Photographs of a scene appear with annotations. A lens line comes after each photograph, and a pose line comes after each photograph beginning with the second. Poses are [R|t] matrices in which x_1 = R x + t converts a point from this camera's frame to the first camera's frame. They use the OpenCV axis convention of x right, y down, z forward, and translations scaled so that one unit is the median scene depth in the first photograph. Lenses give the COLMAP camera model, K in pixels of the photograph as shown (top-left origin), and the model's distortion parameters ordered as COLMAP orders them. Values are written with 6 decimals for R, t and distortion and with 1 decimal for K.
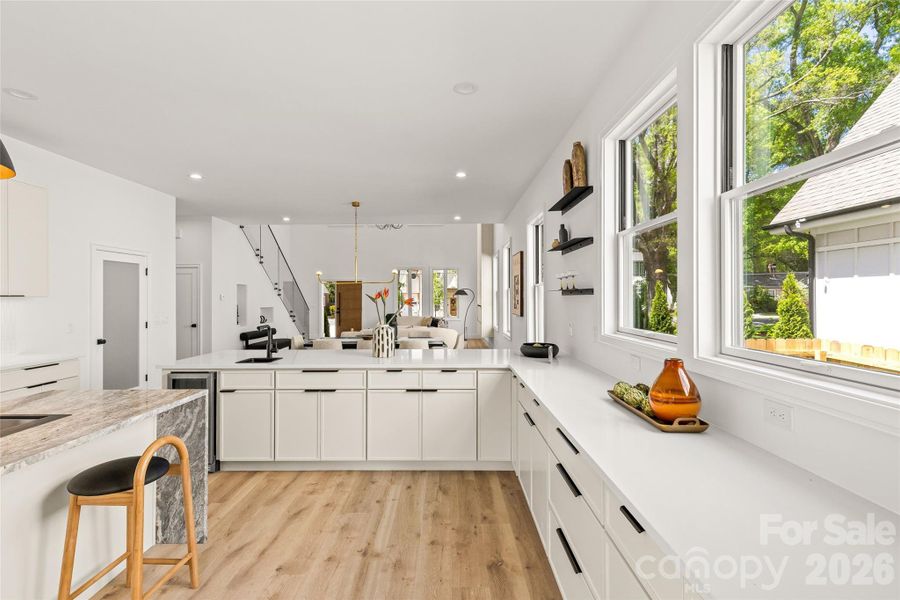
lens RADIAL K [[402.7, 0, 445.5], [0, 402.7, 295.3], [0, 0, 1]] dist [0.009240, -0.003164]
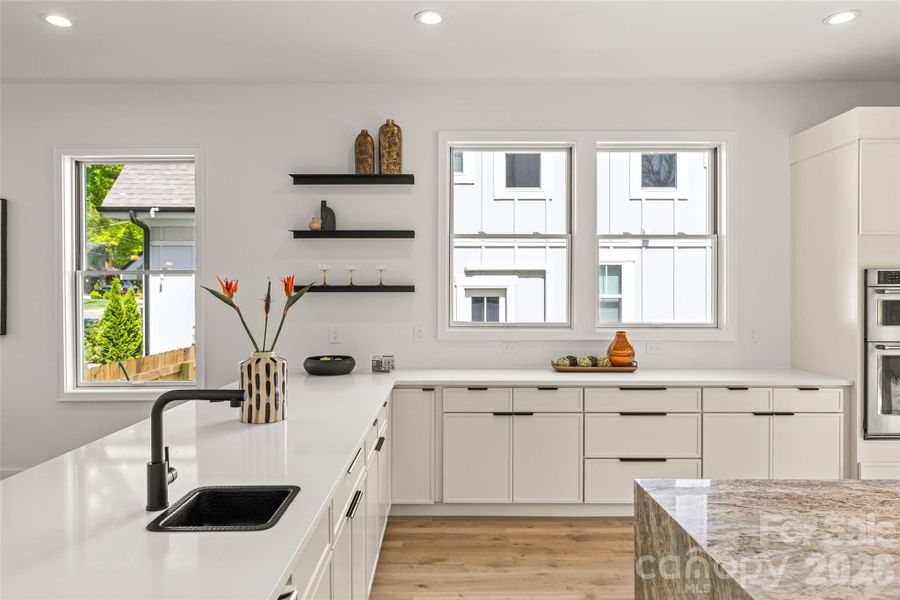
lens RADIAL K [[571.6, 0, 443.8], [0, 571.6, 296.9], [0, 0, 1]] dist [0.001375, 0.005948]
pose [[-0.013154, -0.001163, 0.999913, -0.931098], [-0.005367, 0.999985, 0.001092, 0.007169], [-0.999899, -0.005352, -0.013160, 0.899198]]
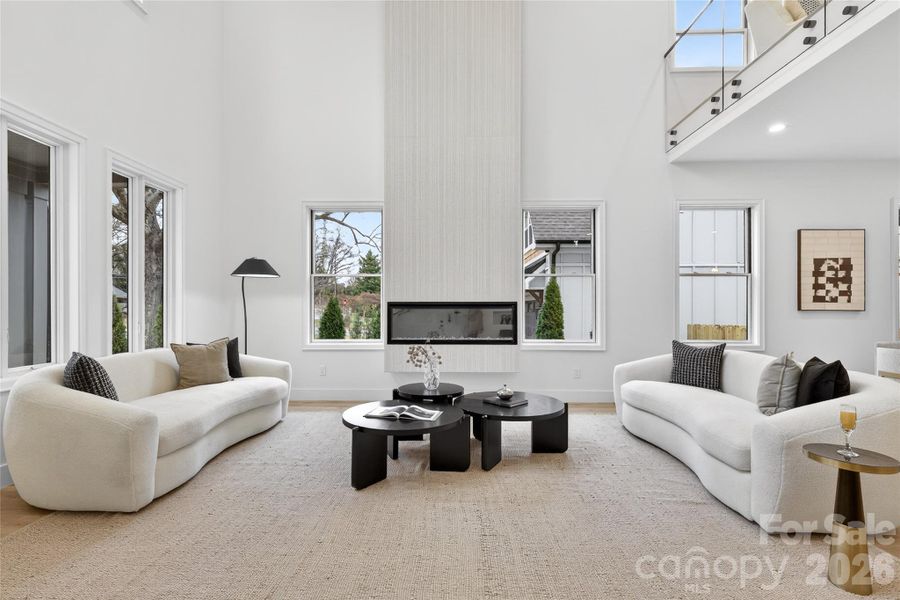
lens RADIAL K [[420.6, 0, 442.4], [0, 420.6, 309.1], [0, 0, 1]] dist [0.002840, 0.000953]
pose [[0.015829, 0.002424, 0.999872, -1.235841], [-0.006711, 0.999975, -0.002318, 0.104070], [-0.999852, -0.006674, 0.015845, 3.381943]]
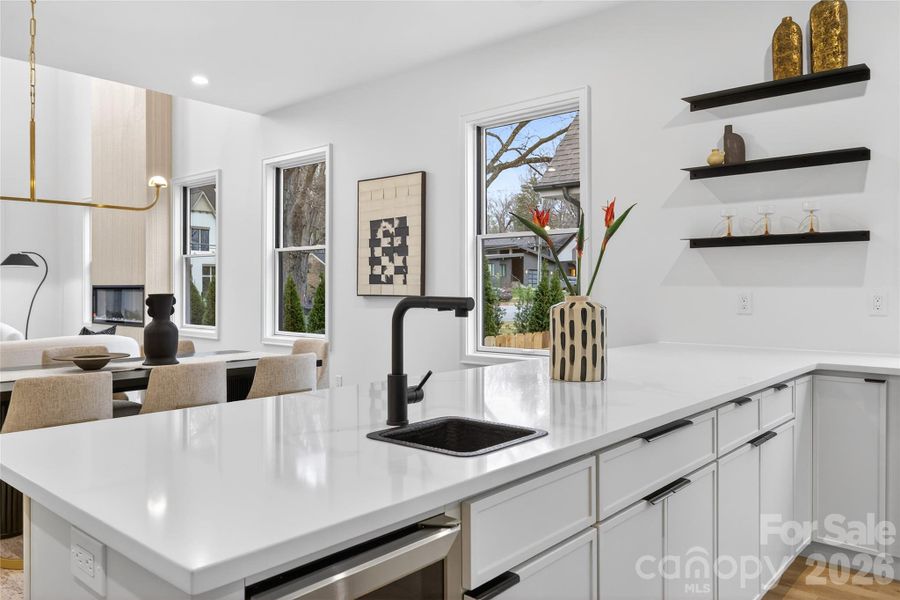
lens RADIAL K [[666.1, 0, 441.8], [0, 666.1, 292.1], [0, 0, 1]] dist [0.011185, -0.008032]
pose [[0.655507, 0.001609, 0.755187, -0.824915], [-0.009497, 0.999936, 0.006113, 0.074934], [-0.755129, -0.011179, 0.655481, 0.775187]]
